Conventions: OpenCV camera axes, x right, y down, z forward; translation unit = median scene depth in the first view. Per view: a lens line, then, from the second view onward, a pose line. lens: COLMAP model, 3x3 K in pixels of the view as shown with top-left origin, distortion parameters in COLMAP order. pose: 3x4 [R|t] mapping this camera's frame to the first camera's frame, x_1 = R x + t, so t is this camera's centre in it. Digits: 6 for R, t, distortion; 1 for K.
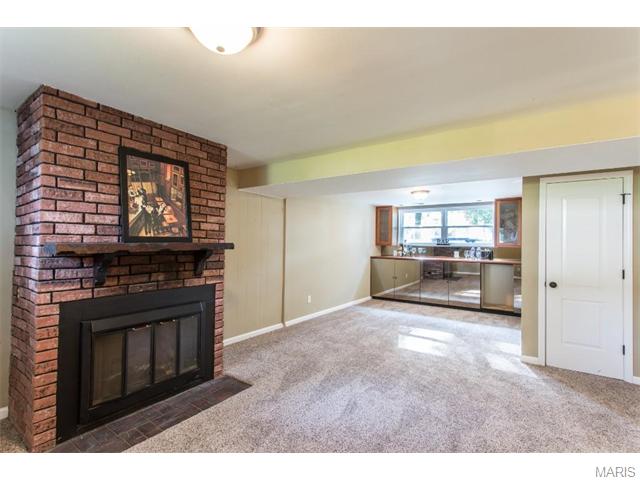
lens RADIAL K [[300.9, 0, 323.0], [0, 300.9, 240.1], [0, 0, 1]] dist [0.001447, 0.000727]
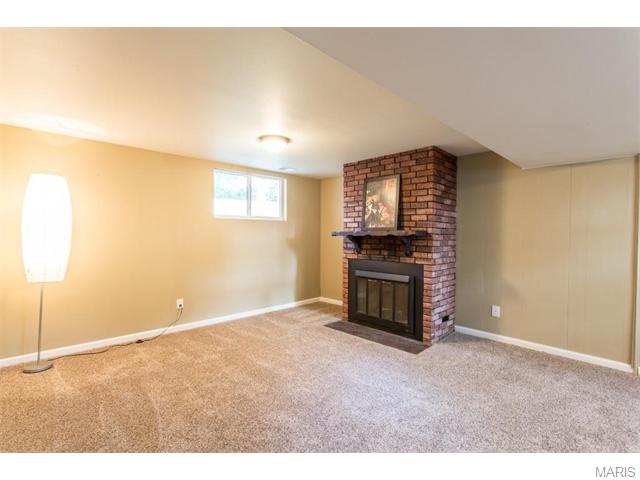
lens RADIAL K [[307.6, 0, 321.3], [0, 307.6, 239.4], [0, 0, 1]] dist [-0.000262, 0.000173]
pose [[-0.200261, 0.005813, -0.979725, 1.119730], [0.002369, 0.999982, 0.005449, 0.043692], [0.979740, -0.001229, -0.200271, 1.010922]]
